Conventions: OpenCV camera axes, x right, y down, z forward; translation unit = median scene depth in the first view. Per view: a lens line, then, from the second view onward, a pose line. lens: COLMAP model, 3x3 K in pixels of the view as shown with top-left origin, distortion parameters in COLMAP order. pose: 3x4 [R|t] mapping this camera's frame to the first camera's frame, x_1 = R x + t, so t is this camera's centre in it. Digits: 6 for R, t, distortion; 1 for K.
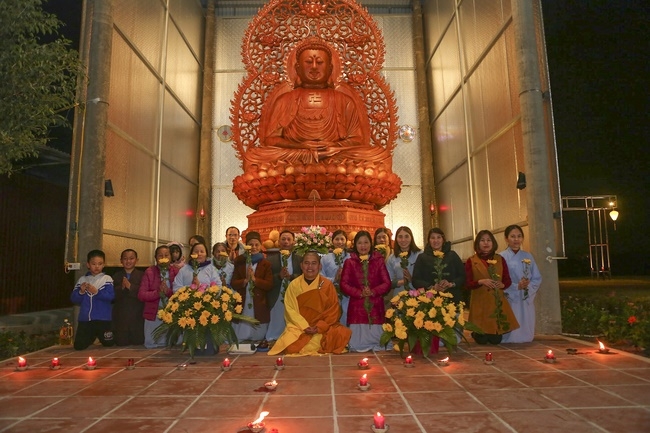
lens RADIAL K [[442.2, 0, 325.0], [0, 442.2, 216.5], [0, 0, 1]] dist [-0.116107, 0.095697]
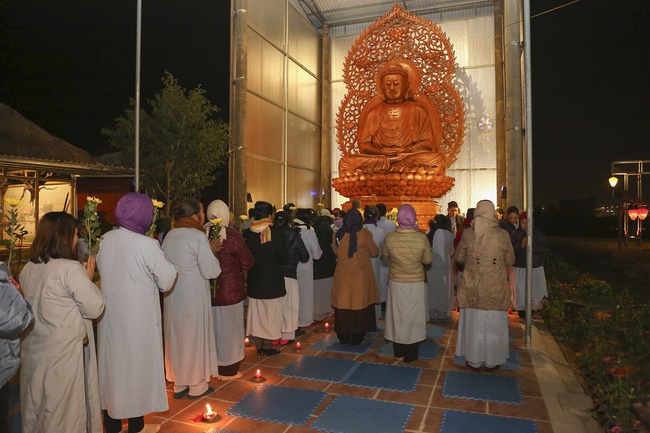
lens RADIAL K [[442.2, 0, 325.0], [0, 442.2, 216.5], [0, 0, 1]] dist [-0.116107, 0.095697]
pose [[0.935111, 0.015685, -0.354007, 0.238826], [0.029448, 0.992125, 0.121745, -0.115906], [0.353129, -0.124270, 0.927285, -0.315605]]
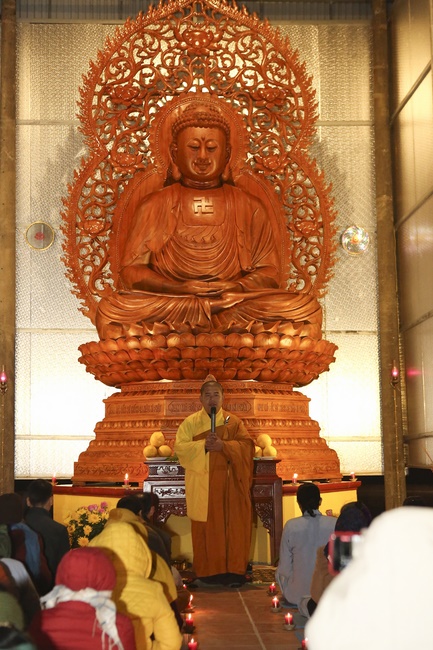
lens RADIAL K [[1114.6, 0, 216.5], [0, 1114.6, 325.0], [0, 0, 1]] dist [0.104907, -0.022126]
pose [[0.999526, 0.008667, 0.029545, -0.046120], [-0.008983, 0.999904, 0.010587, -0.108290], [-0.029451, -0.010847, 0.999507, -0.558241]]
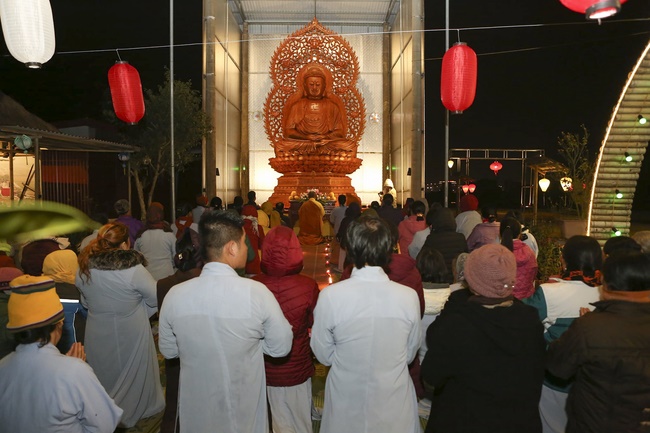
lens RADIAL K [[442.2, 0, 325.0], [0, 442.2, 216.5], [0, 0, 1]] dist [-0.116107, 0.095697]
pose [[0.999836, 0.017810, -0.003343, 0.027333], [-0.016925, 0.983730, 0.178854, -0.145436], [0.006474, -0.178768, 0.983870, -0.692087]]
